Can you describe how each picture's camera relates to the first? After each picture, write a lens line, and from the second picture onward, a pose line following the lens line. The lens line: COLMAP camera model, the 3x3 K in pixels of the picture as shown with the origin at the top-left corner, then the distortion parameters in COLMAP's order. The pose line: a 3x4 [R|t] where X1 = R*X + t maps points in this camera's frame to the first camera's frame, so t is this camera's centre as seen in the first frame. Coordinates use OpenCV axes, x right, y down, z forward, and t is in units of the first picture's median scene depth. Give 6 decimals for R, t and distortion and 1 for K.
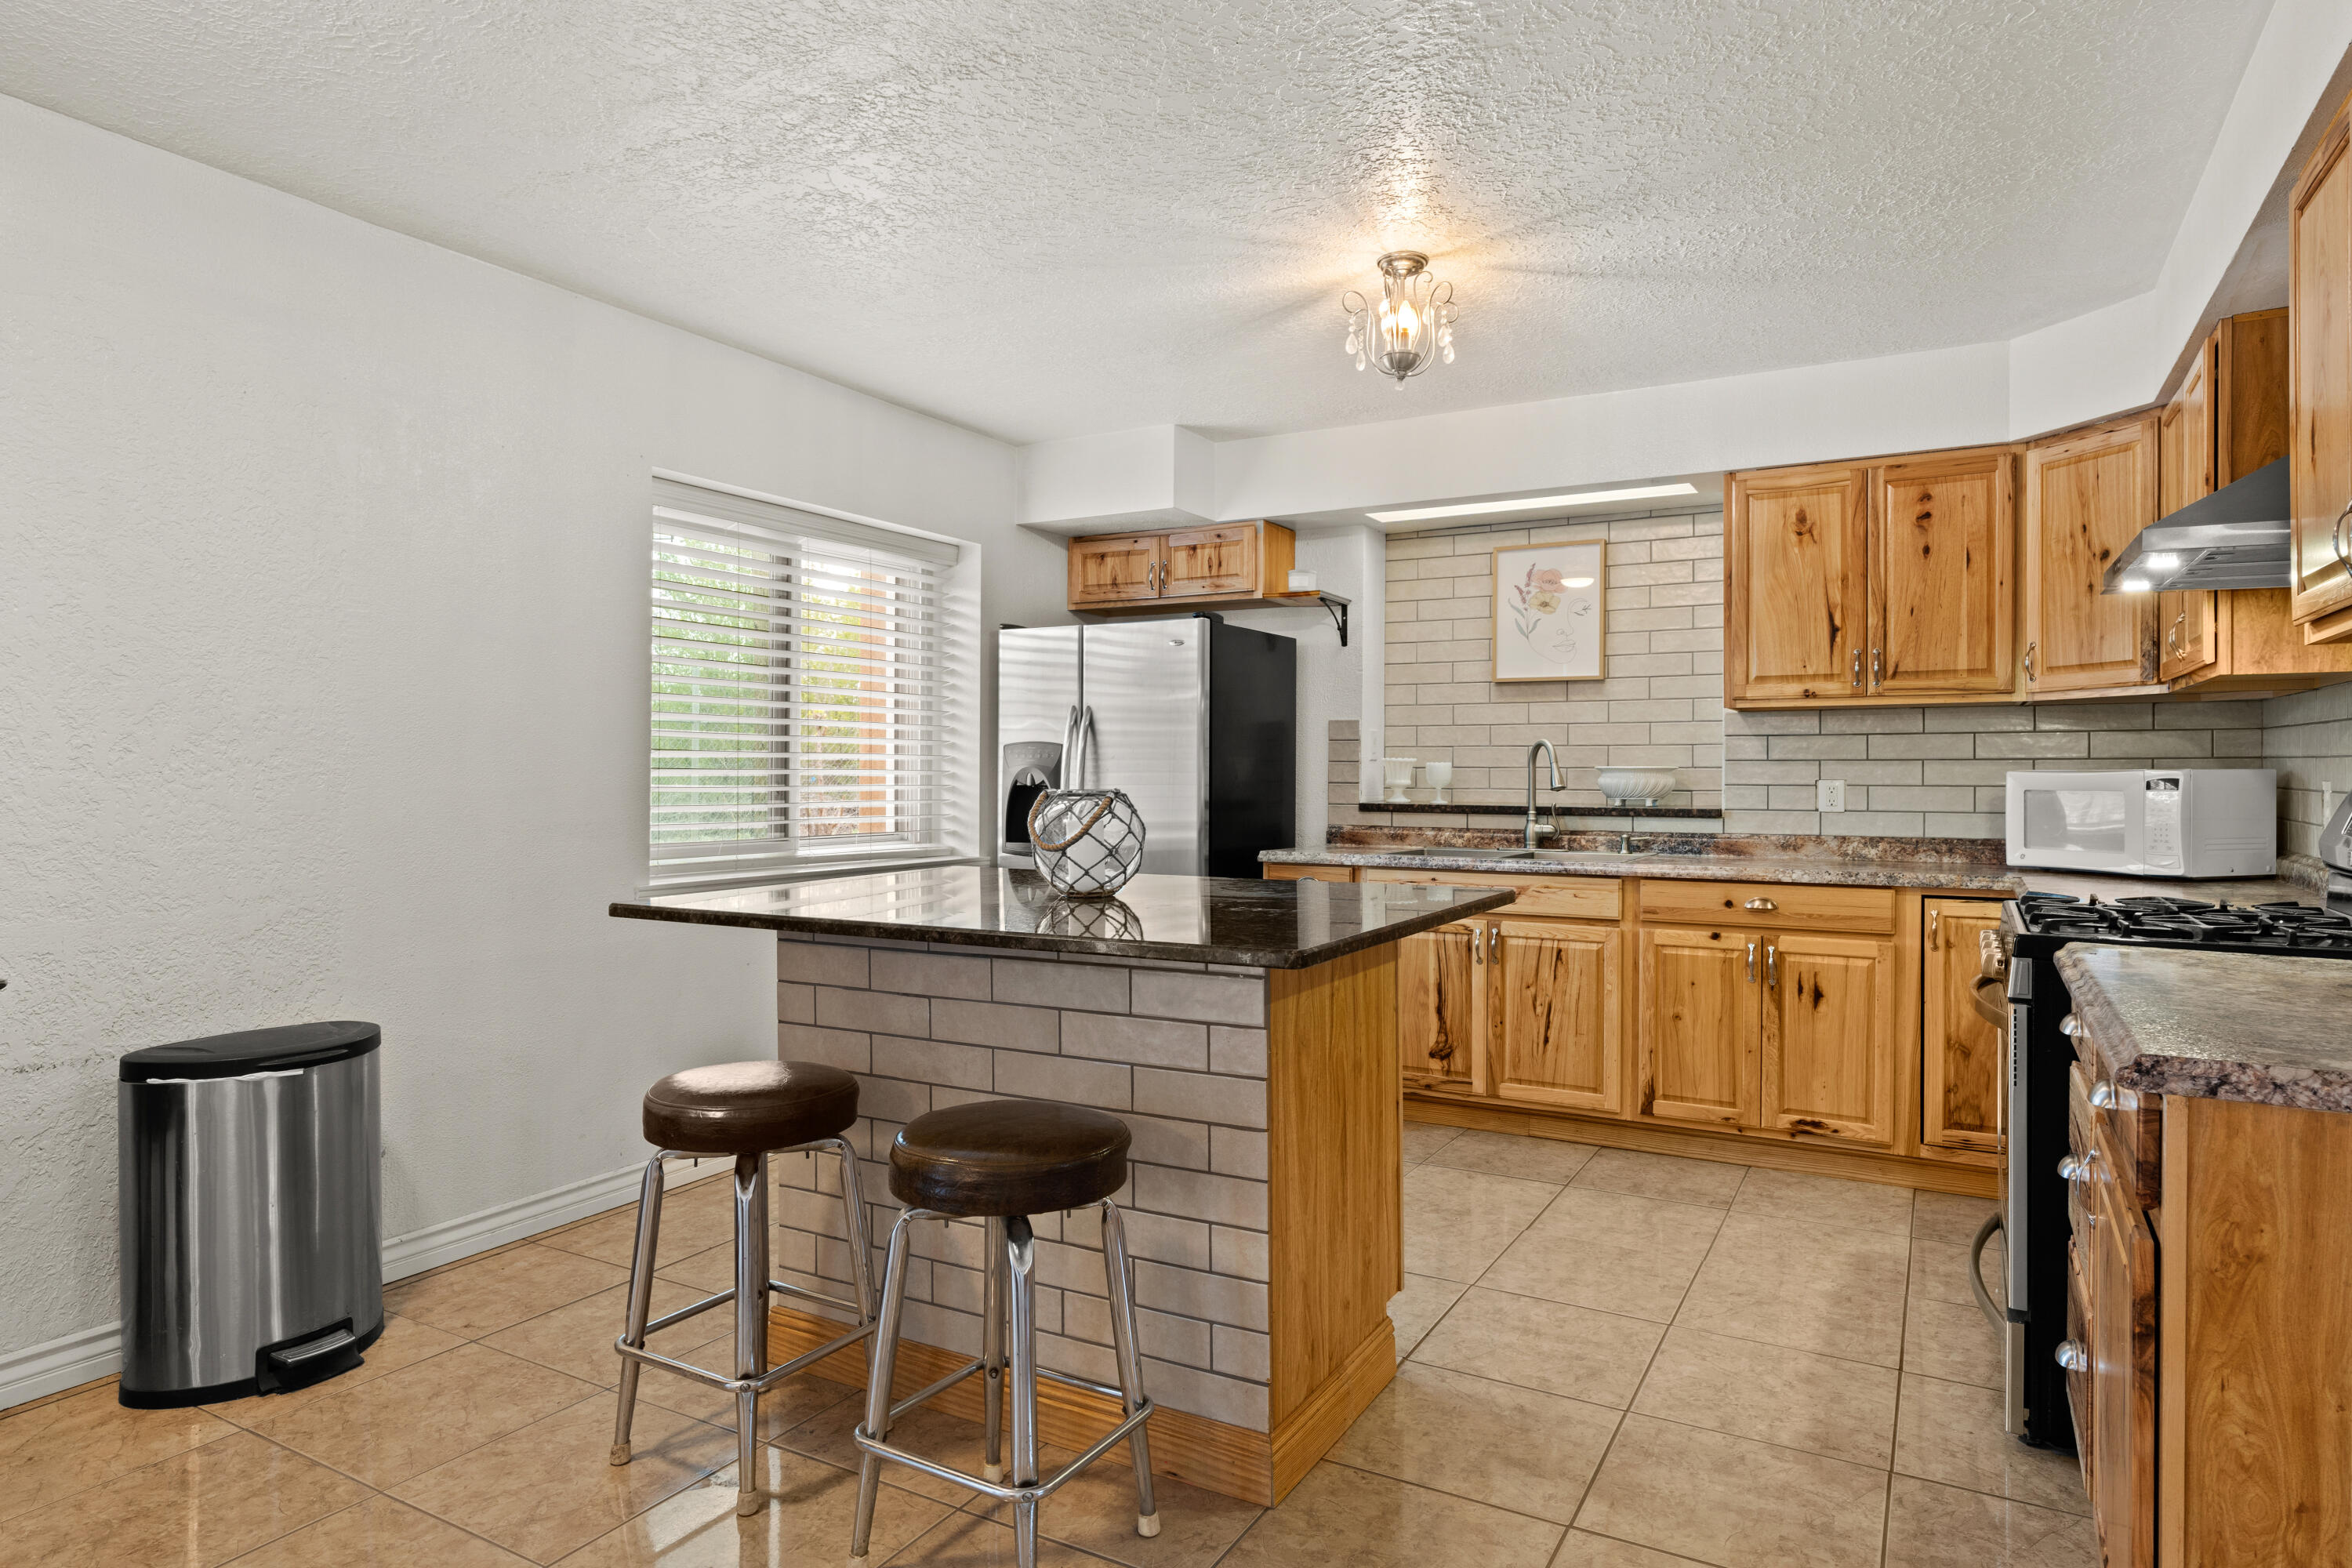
lens RADIAL K [[1342.5, 0, 1176.5], [0, 1342.5, 777.6], [0, 0, 1]] dist [-0.010578, 0.004075]
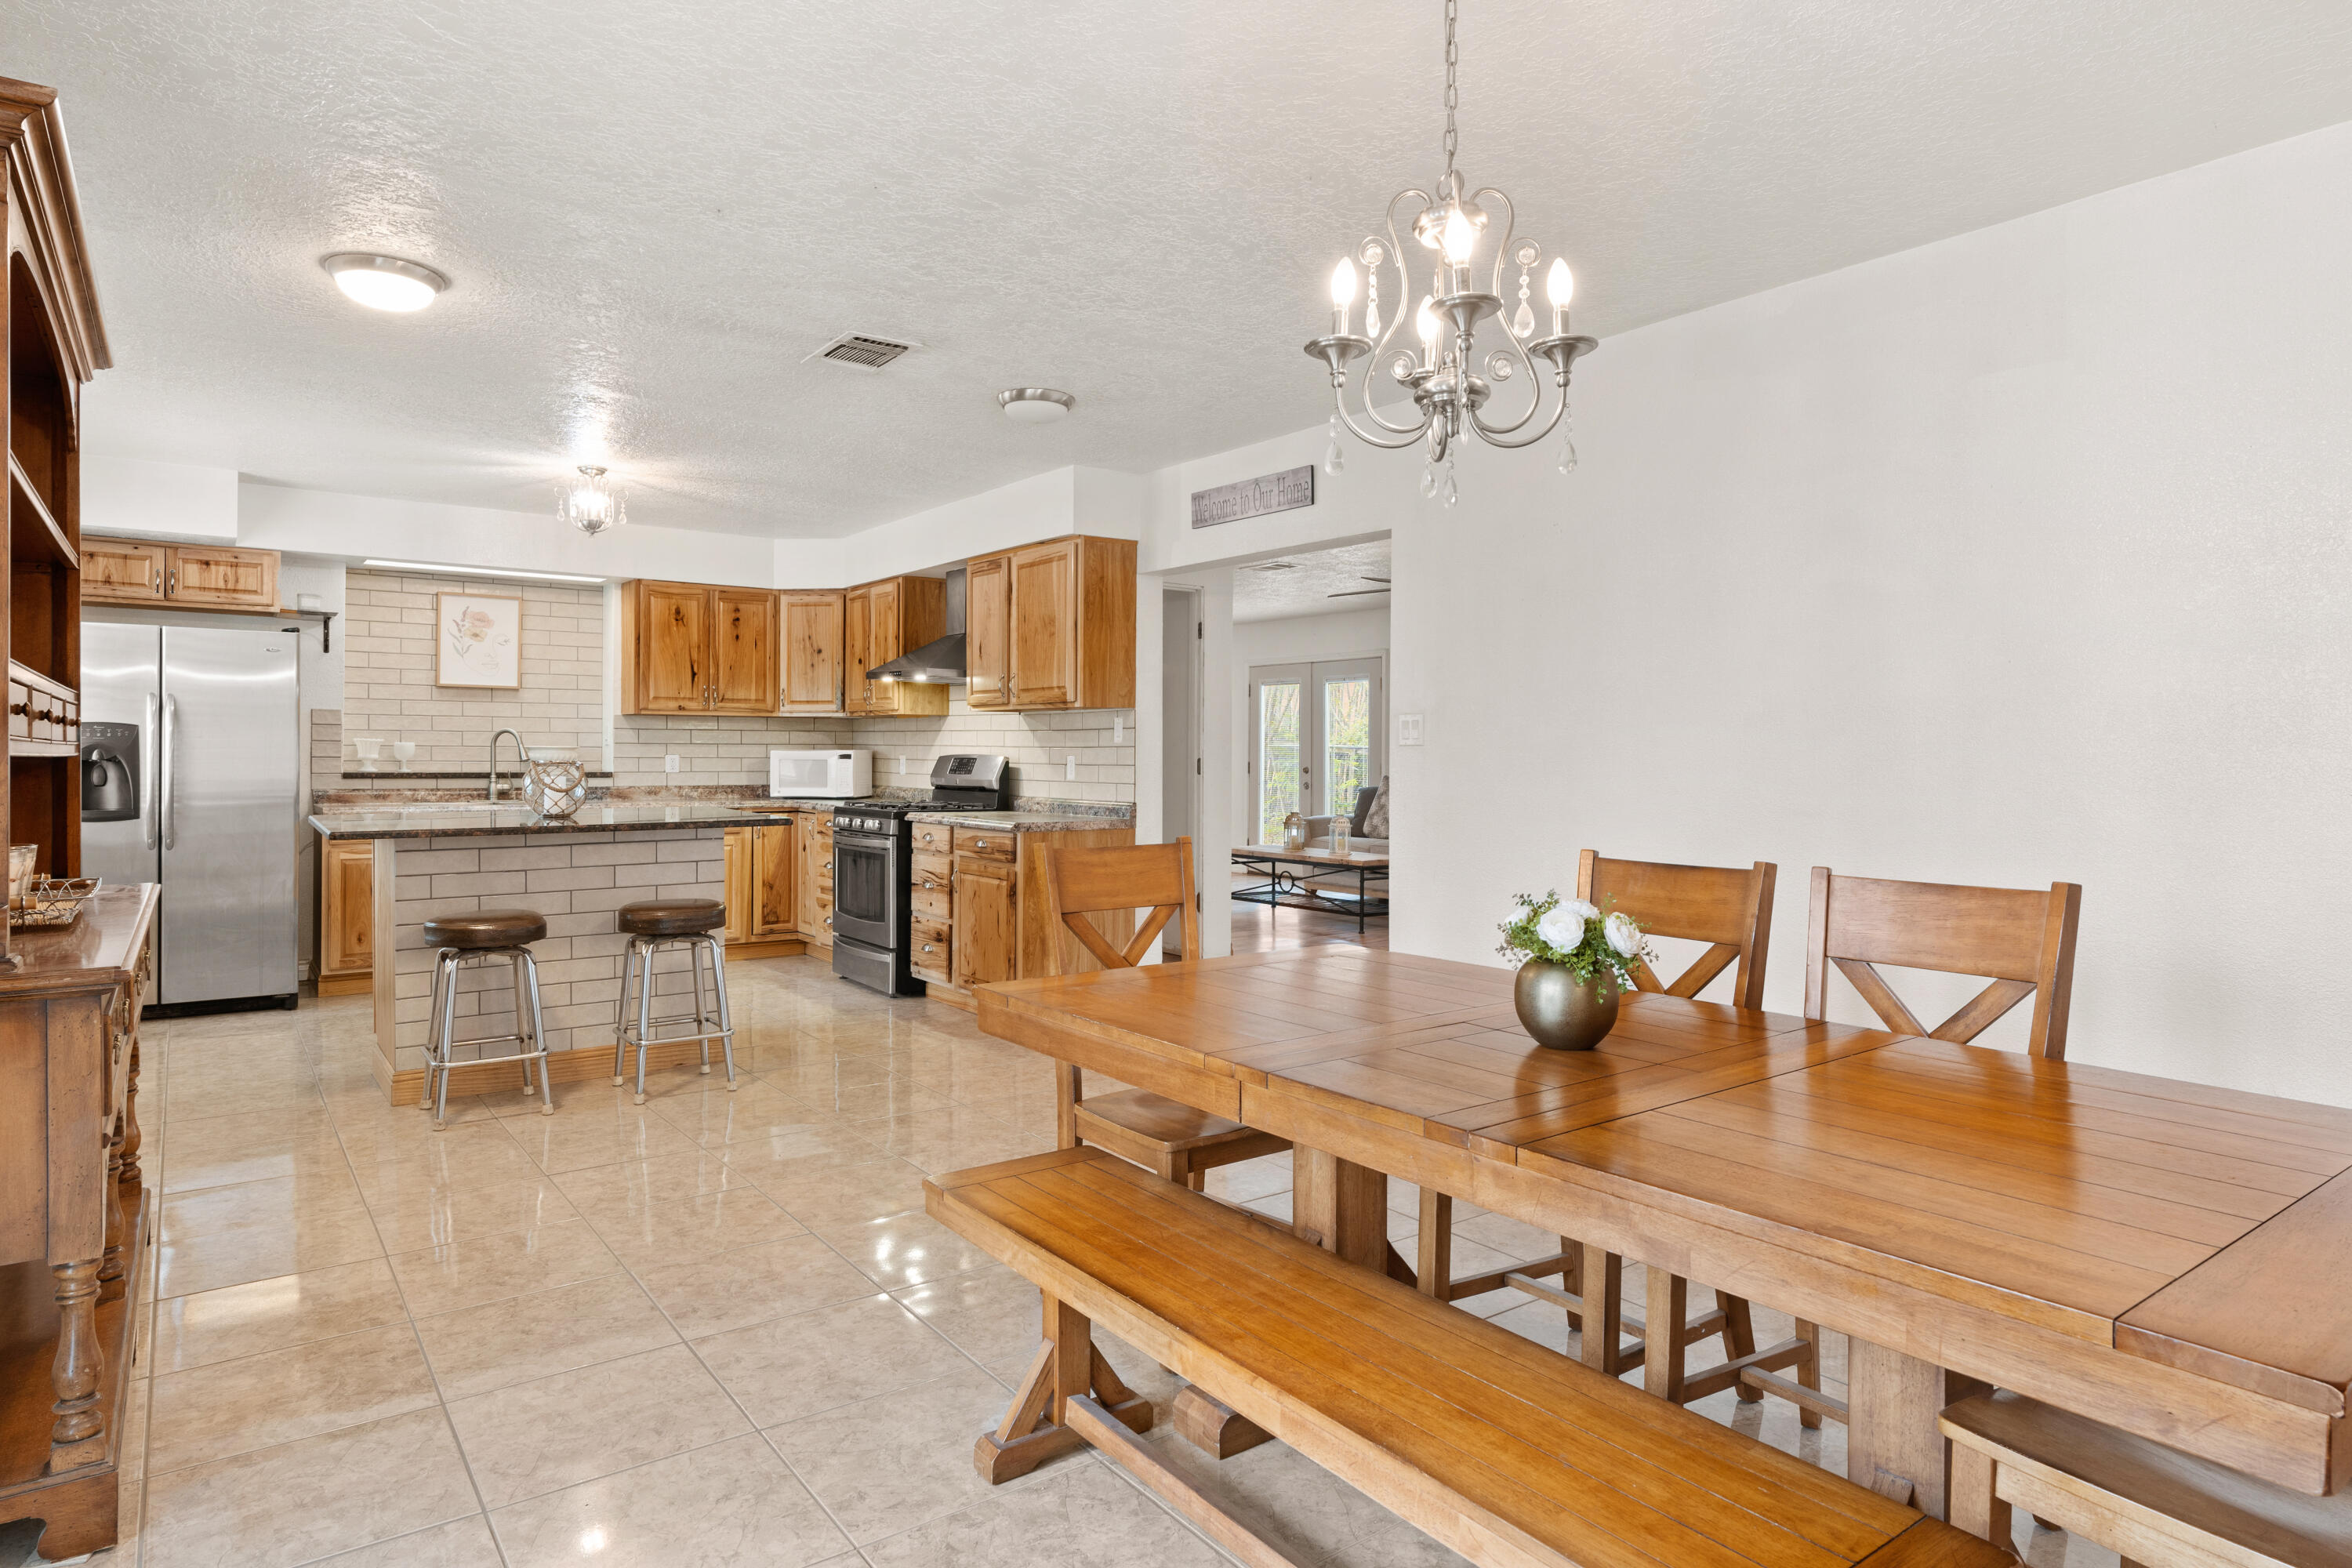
lens RADIAL K [[1342.5, 0, 1176.2], [0, 1342.5, 751.3], [0, 0, 1]] dist [-0.010578, 0.004075]
pose [[0.403600, 0.001334, 0.914935, -0.941270], [-0.001462, 0.999999, -0.000814, -0.002477], [-0.914934, -0.001009, 0.403601, -0.364187]]
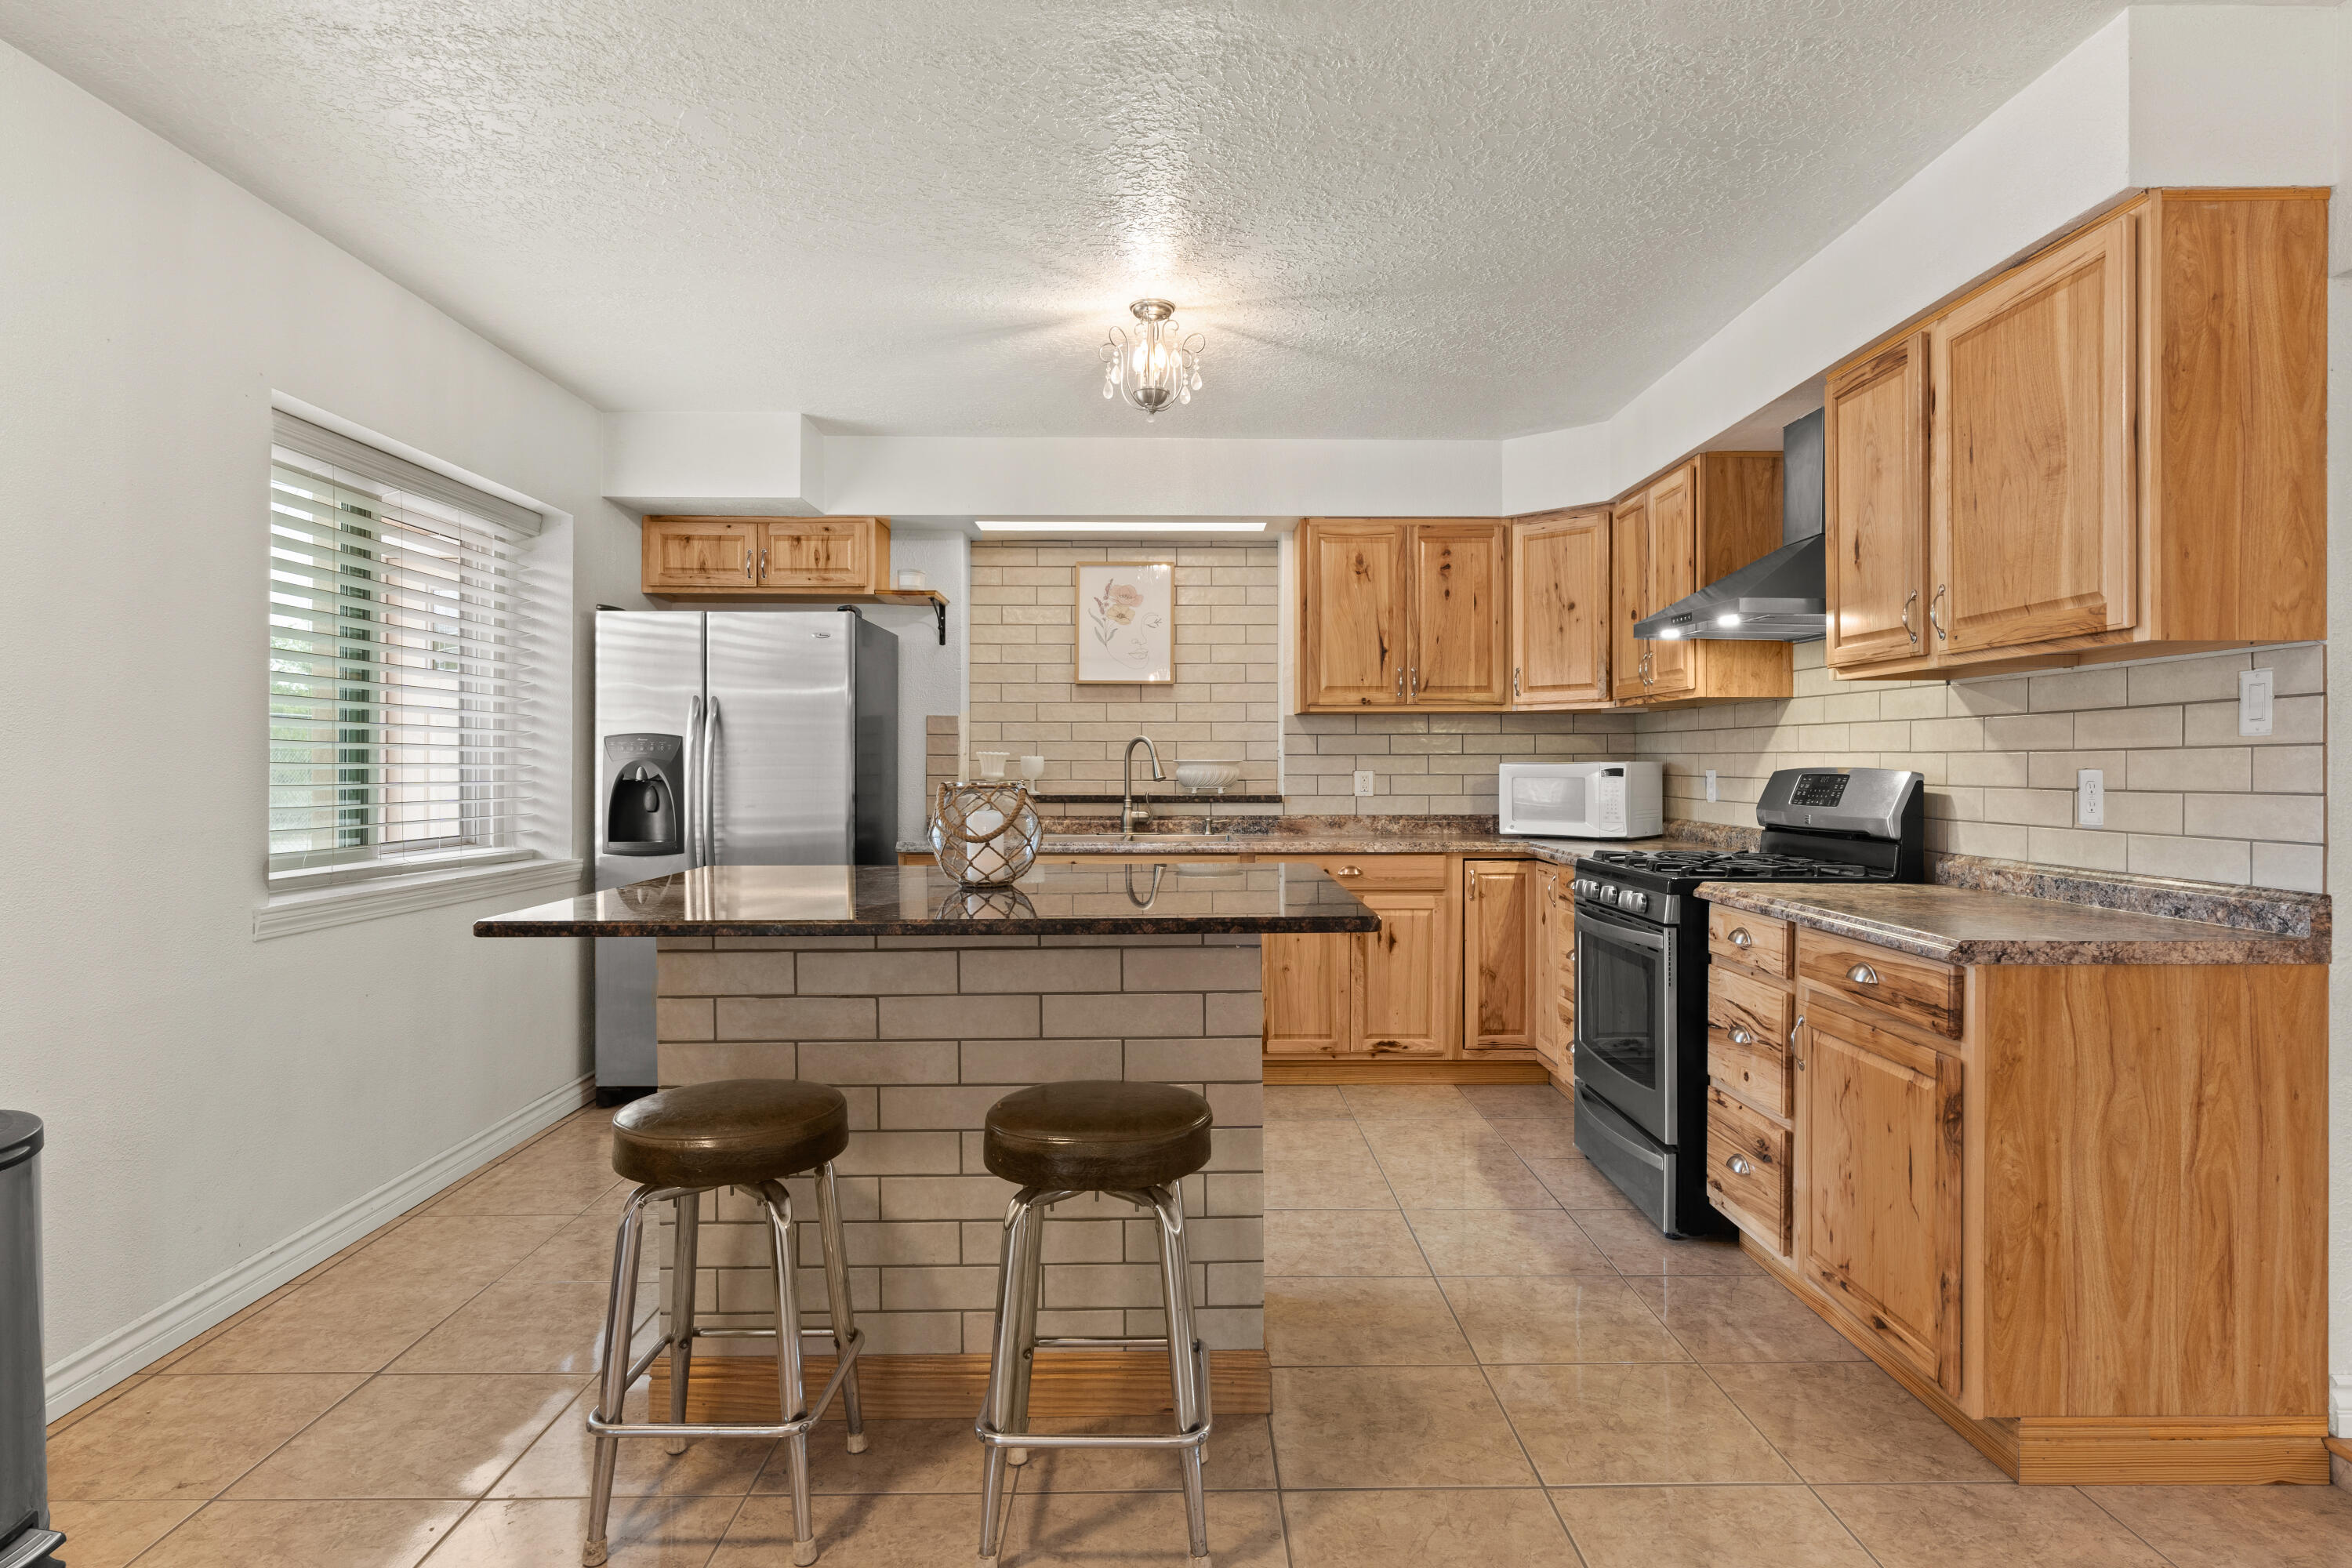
lens RADIAL K [[1287.2, 0, 1179.1], [0, 1287.2, 772.0], [0, 0, 1]] dist [-0.011685, 0.005293]
pose [[0.863342, -0.004458, 0.504599, -0.285481], [0.004028, 0.999990, 0.001943, 0.000004], [-0.504603, 0.000355, 0.863352, 0.052427]]
